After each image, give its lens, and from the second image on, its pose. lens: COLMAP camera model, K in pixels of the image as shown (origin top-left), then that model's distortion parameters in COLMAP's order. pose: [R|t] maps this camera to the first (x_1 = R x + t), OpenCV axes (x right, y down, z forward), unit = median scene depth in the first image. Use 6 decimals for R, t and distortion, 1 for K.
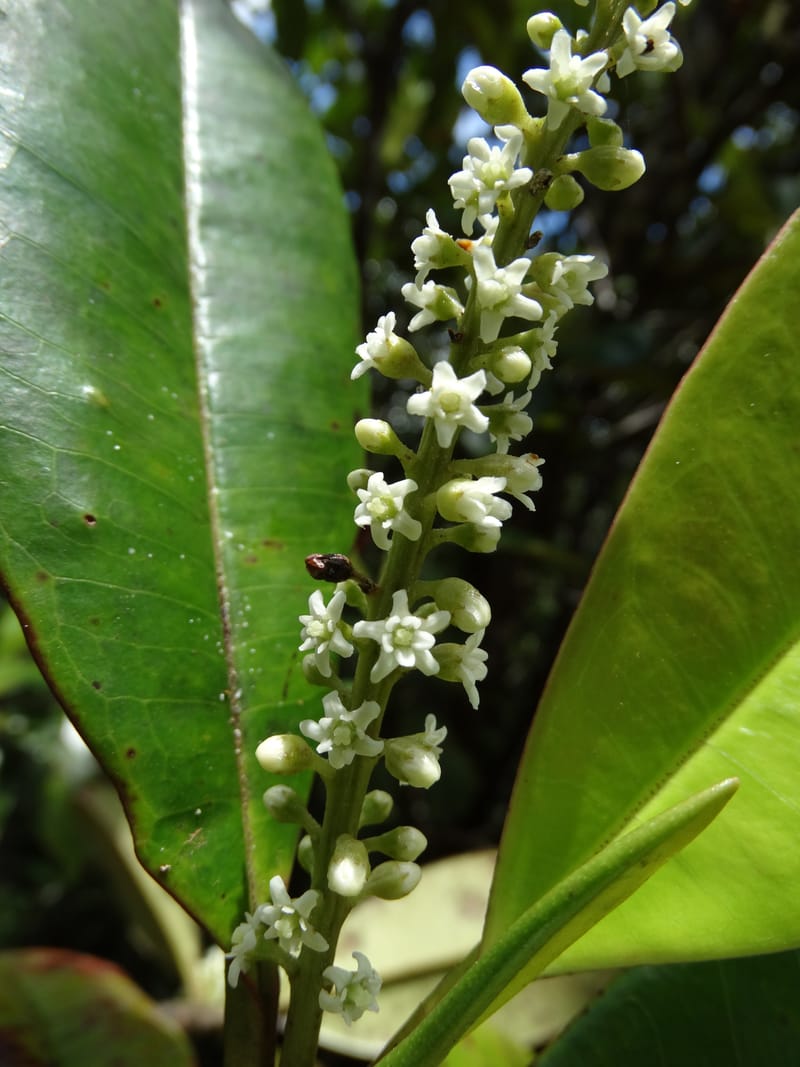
lens RADIAL K [[762.6, 0, 387.5], [0, 762.6, 556.8], [0, 0, 1]] dist [-0.000433, -0.002047]
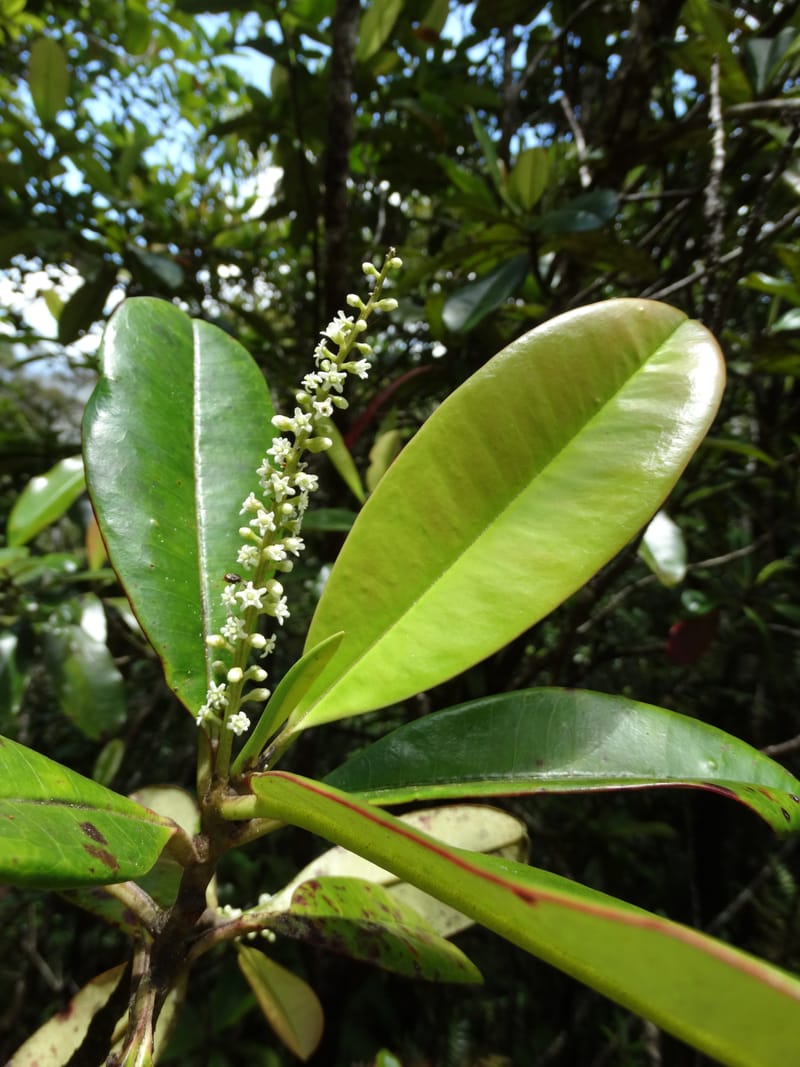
lens RADIAL K [[751.9, 0, 370.7], [0, 751.9, 555.2], [0, 0, 1]] dist [-0.010141, -0.001060]
pose [[0.996890, -0.034588, -0.070805, 0.608902], [0.024780, 0.990537, -0.134989, 0.303942], [0.074804, 0.132814, 0.988314, -1.680477]]
